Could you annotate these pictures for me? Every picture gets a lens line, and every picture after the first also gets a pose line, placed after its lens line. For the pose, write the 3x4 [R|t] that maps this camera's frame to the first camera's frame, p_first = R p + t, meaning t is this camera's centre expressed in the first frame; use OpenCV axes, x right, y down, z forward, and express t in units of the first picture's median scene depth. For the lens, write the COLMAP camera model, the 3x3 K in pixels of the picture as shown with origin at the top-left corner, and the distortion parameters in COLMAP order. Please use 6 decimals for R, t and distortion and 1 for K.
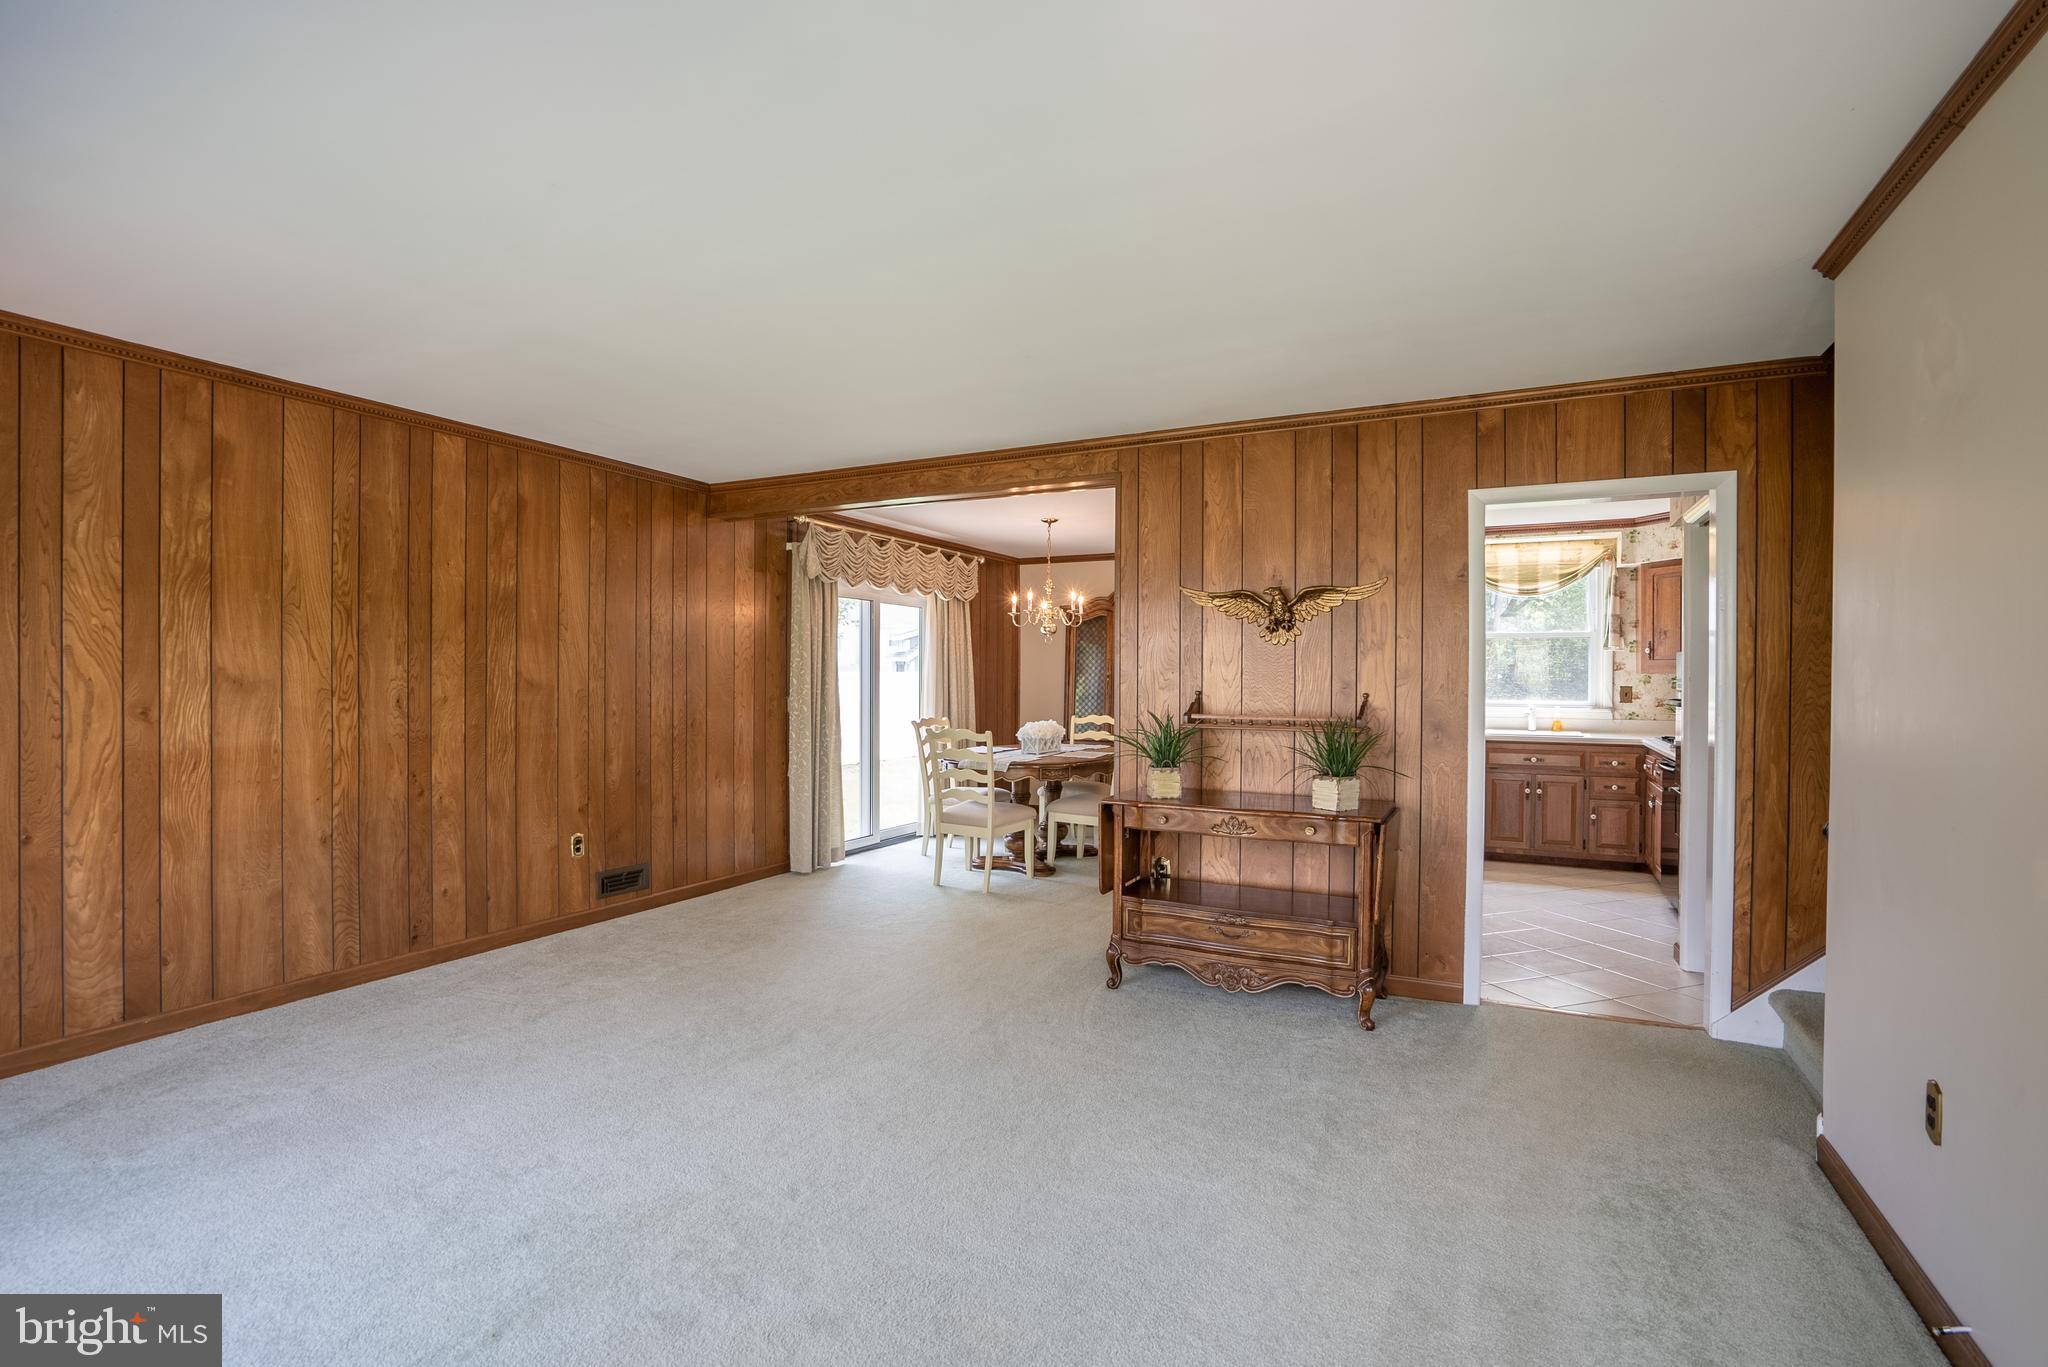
lens RADIAL K [[949.6, 0, 1019.3], [0, 949.6, 683.7], [0, 0, 1]] dist [-0.058146, 0.021542]
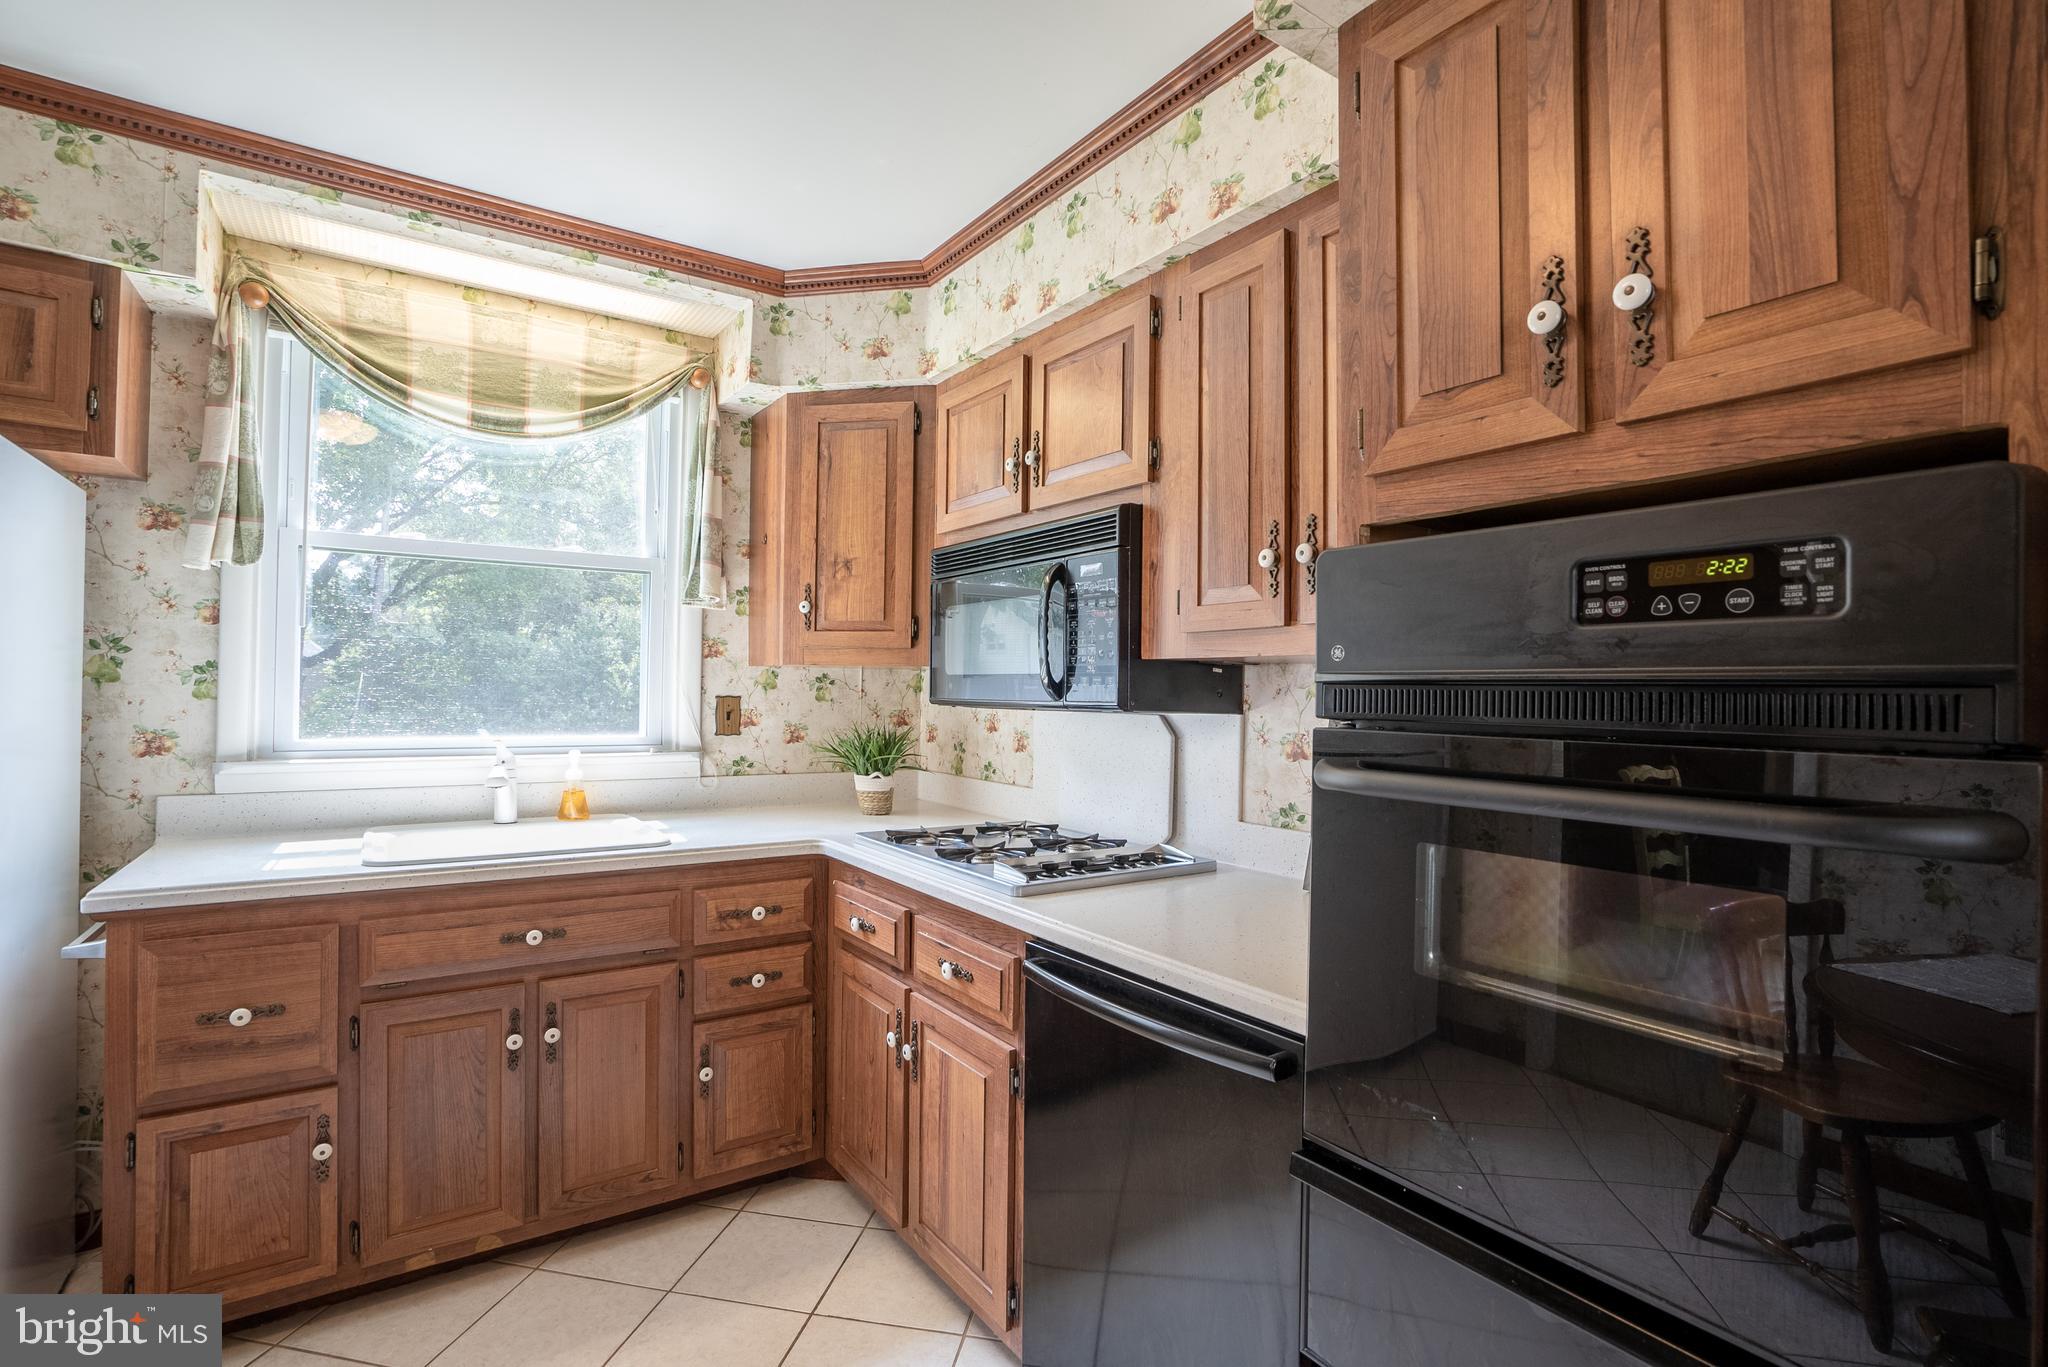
lens RADIAL K [[949.6, 0, 1025.1], [0, 949.6, 684.7], [0, 0, 1]] dist [-0.058146, 0.021542]
pose [[0.468401, 0.007923, 0.883480, 0.511797], [-0.004570, 0.999968, -0.006544, 0.000008], [-0.883504, -0.000973, 0.468422, 1.028201]]
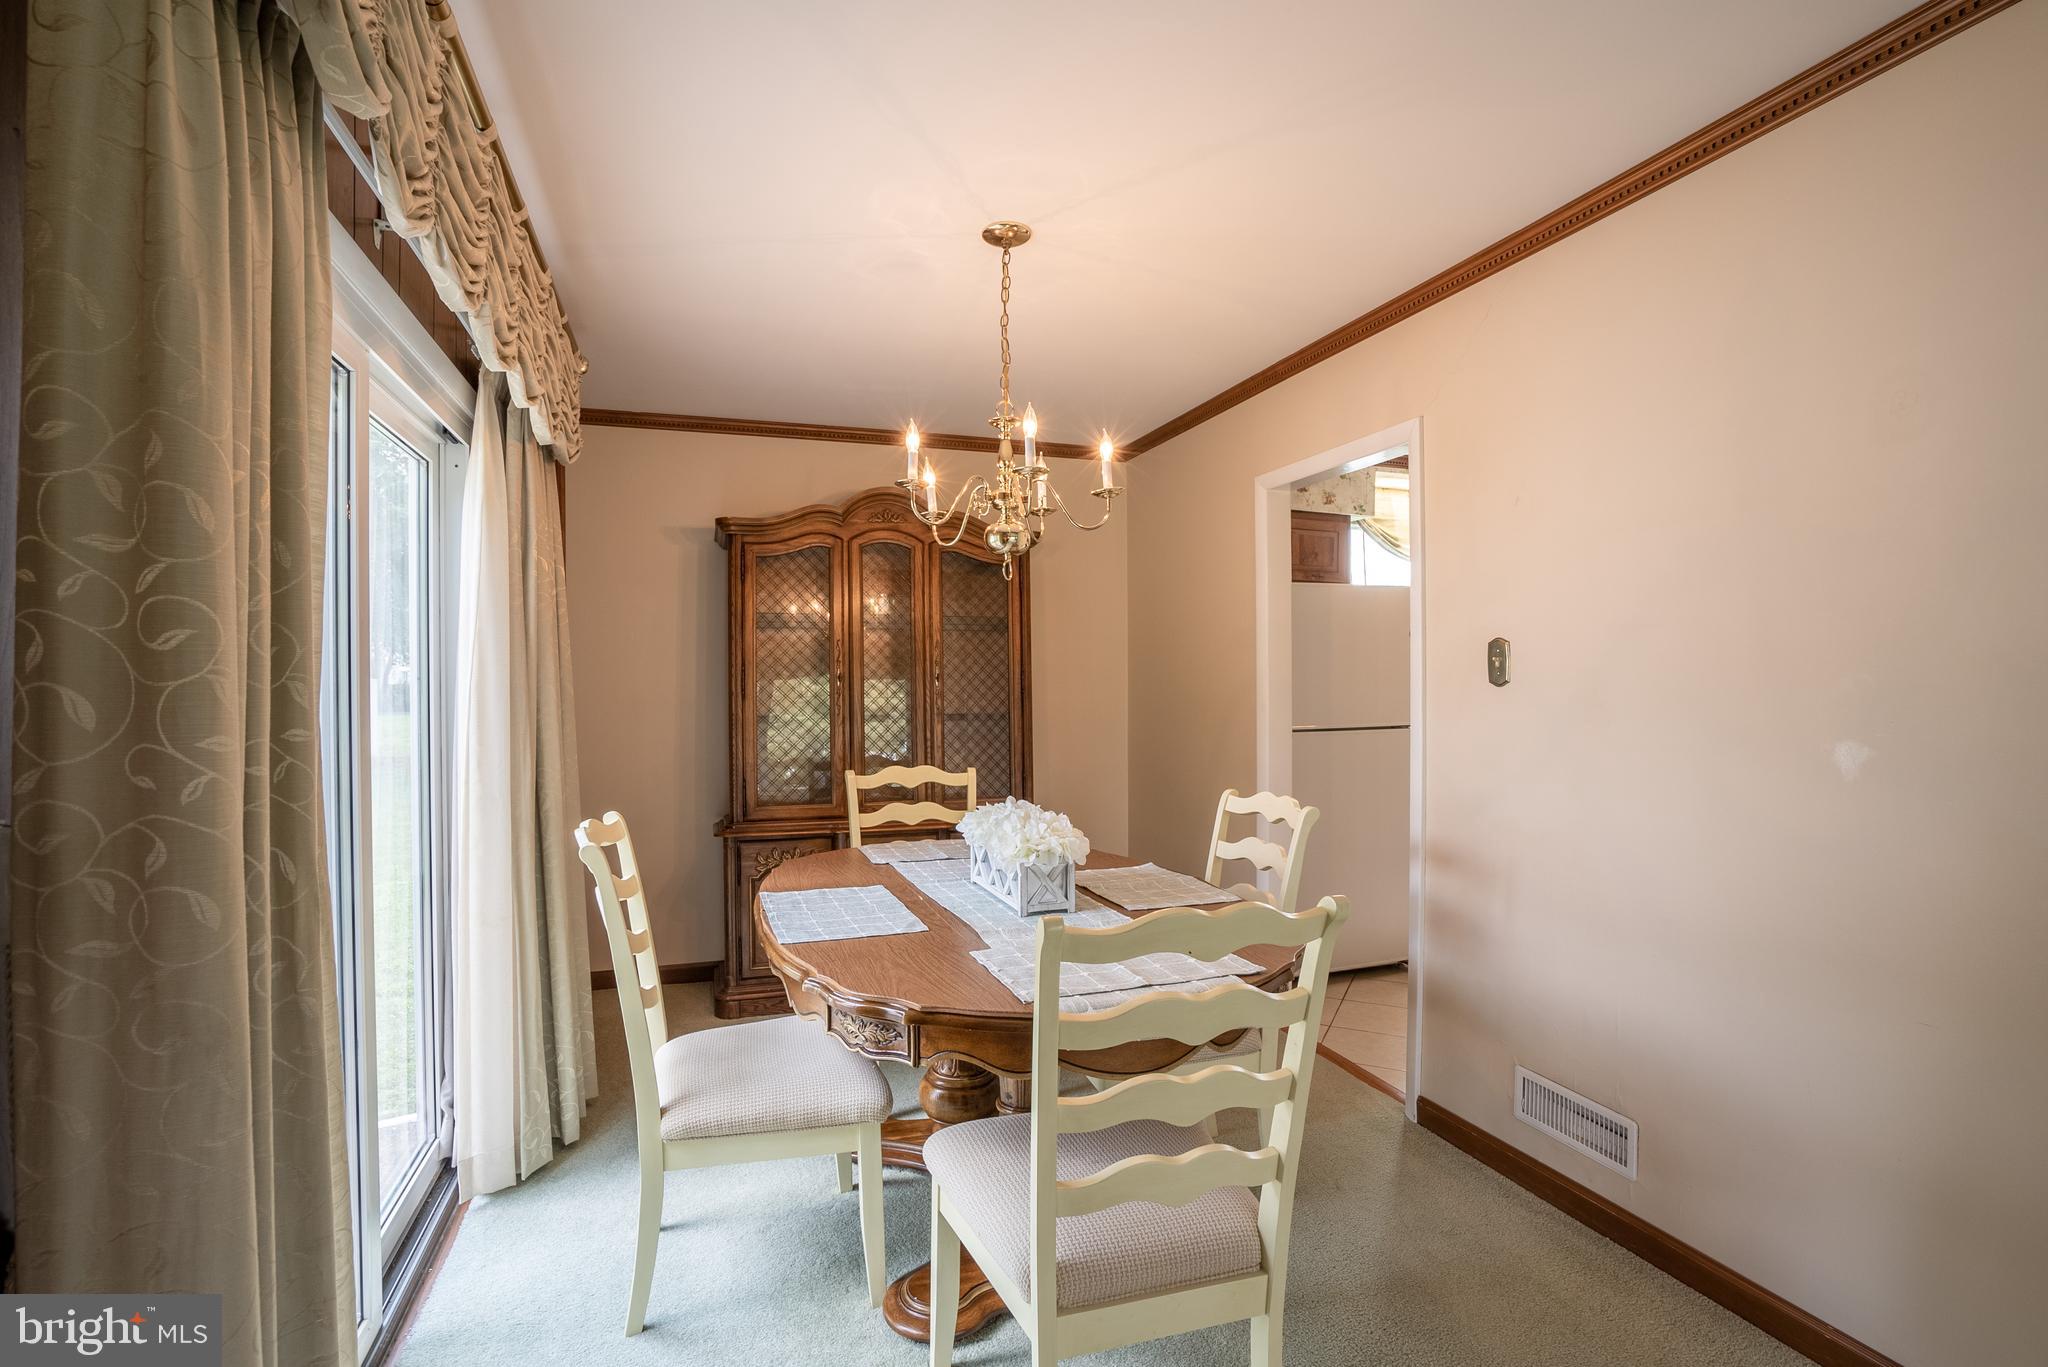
lens RADIAL K [[949.6, 0, 1018.3], [0, 949.6, 682.1], [0, 0, 1]] dist [-0.058146, 0.021542]
pose [[0.701972, -0.007366, 0.712167, -0.320410], [0.014473, 0.999888, -0.003925, -0.004987], [-0.712058, 0.013062, 0.701999, 1.112528]]
